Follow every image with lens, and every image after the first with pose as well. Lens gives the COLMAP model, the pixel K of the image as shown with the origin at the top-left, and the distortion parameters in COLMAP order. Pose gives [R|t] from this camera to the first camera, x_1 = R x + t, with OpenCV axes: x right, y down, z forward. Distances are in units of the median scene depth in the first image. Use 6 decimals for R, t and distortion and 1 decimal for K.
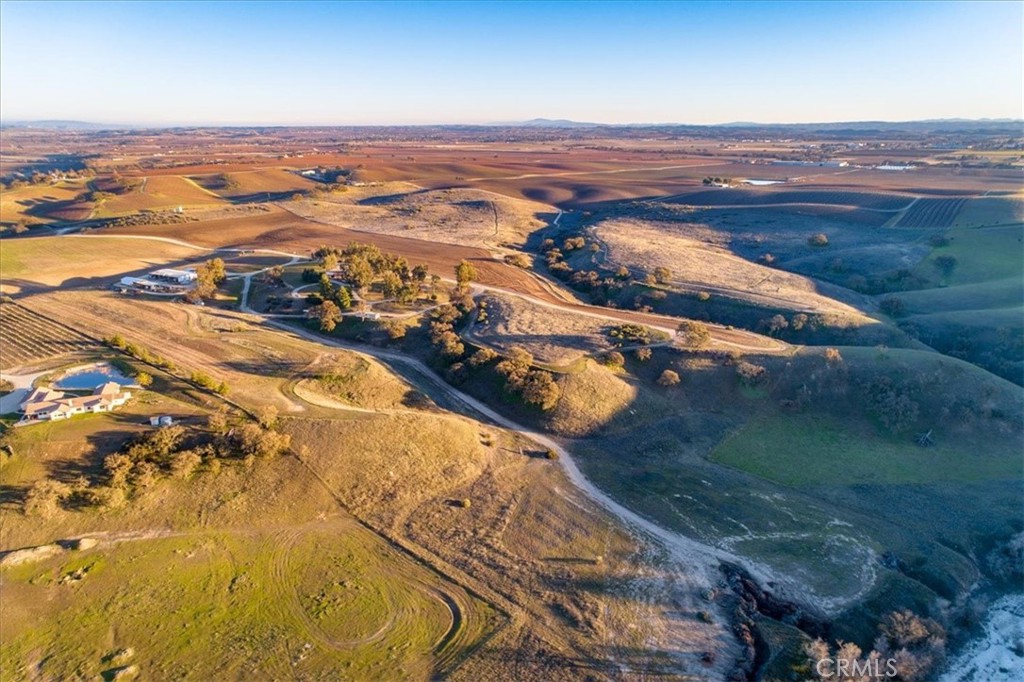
lens RADIAL K [[687.6, 0, 515.1], [0, 687.6, 345.2], [0, 0, 1]] dist [0.019734, 0.013034]
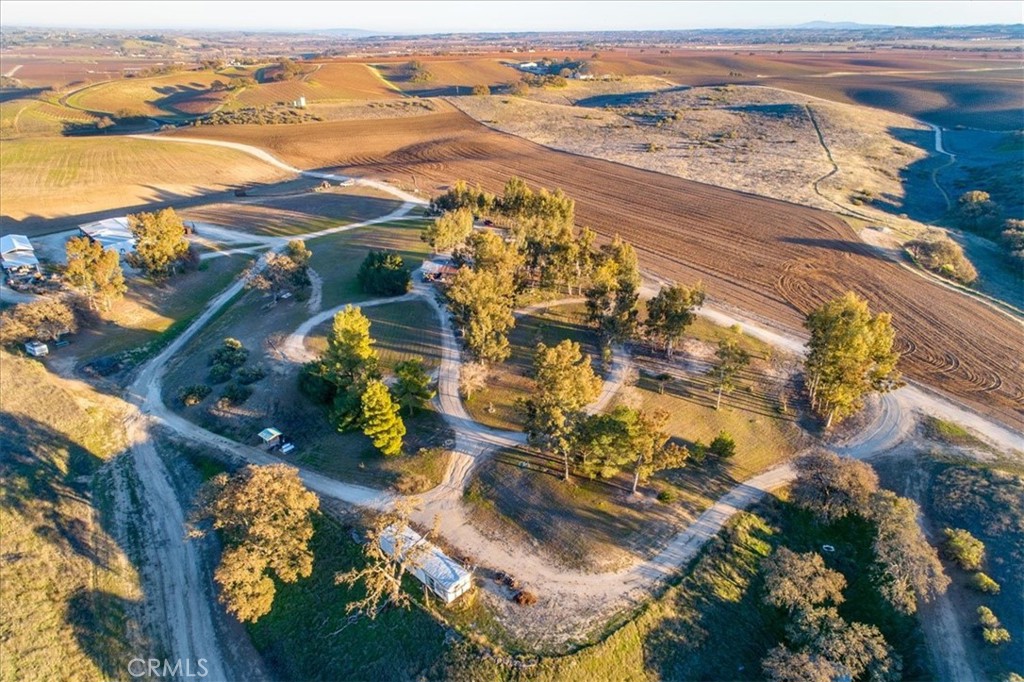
lens RADIAL K [[687.6, 0, 508.8], [0, 687.6, 337.7], [0, 0, 1]] dist [0.019734, 0.013034]
pose [[0.940122, 0.136910, -0.312131, -0.070655], [-0.102689, 0.987000, 0.123636, -0.079336], [0.325000, -0.084180, 0.941960, 0.441489]]
